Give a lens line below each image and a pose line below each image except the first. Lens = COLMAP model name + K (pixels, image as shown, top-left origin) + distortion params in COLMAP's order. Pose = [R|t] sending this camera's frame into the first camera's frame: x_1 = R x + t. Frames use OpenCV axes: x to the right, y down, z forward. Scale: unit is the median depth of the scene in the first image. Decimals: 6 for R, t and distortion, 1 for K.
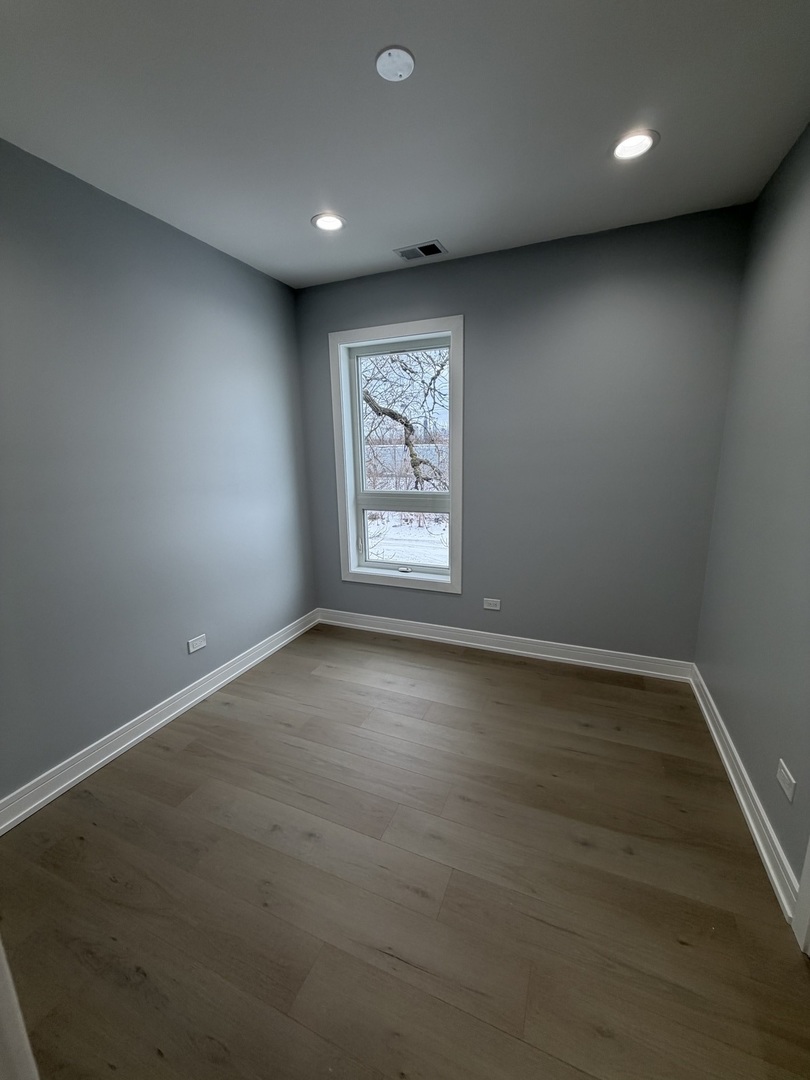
lens RADIAL K [[428.3, 0, 408.8], [0, 428.3, 537.6], [0, 0, 1]] dist [-0.001437, 0.000632]
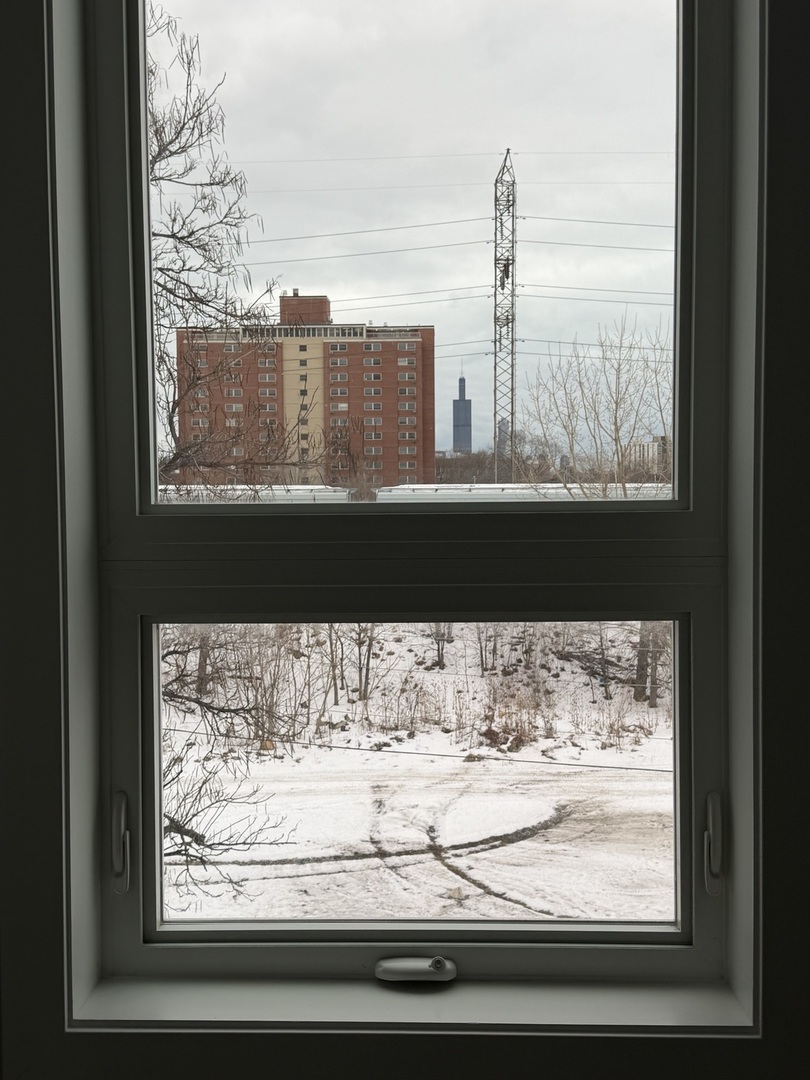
lens RADIAL K [[1216.7, 0, 404.8], [0, 1216.7, 537.9], [0, 0, 1]] dist [0.072995, 0.000000]
pose [[0.937279, -0.005545, 0.348537, -0.186259], [0.064785, 0.985224, -0.158545, -0.017223], [-0.342508, 0.171181, 0.923789, 0.539566]]
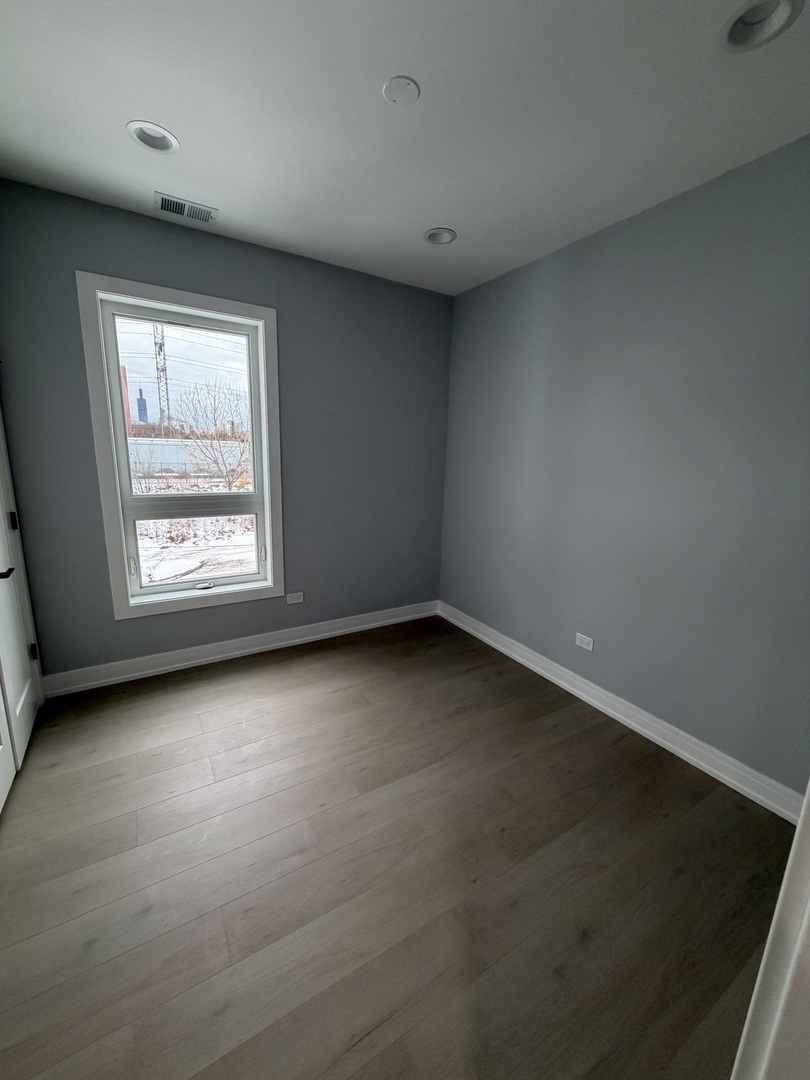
lens RADIAL K [[428.3, 0, 410.9], [0, 428.3, 537.2], [0, 0, 1]] dist [-0.001437, 0.000632]
pose [[0.581701, -0.134906, 0.802137, -0.449708], [0.125450, 0.989231, 0.075396, -0.033568], [-0.803670, 0.056770, 0.592361, 0.168319]]
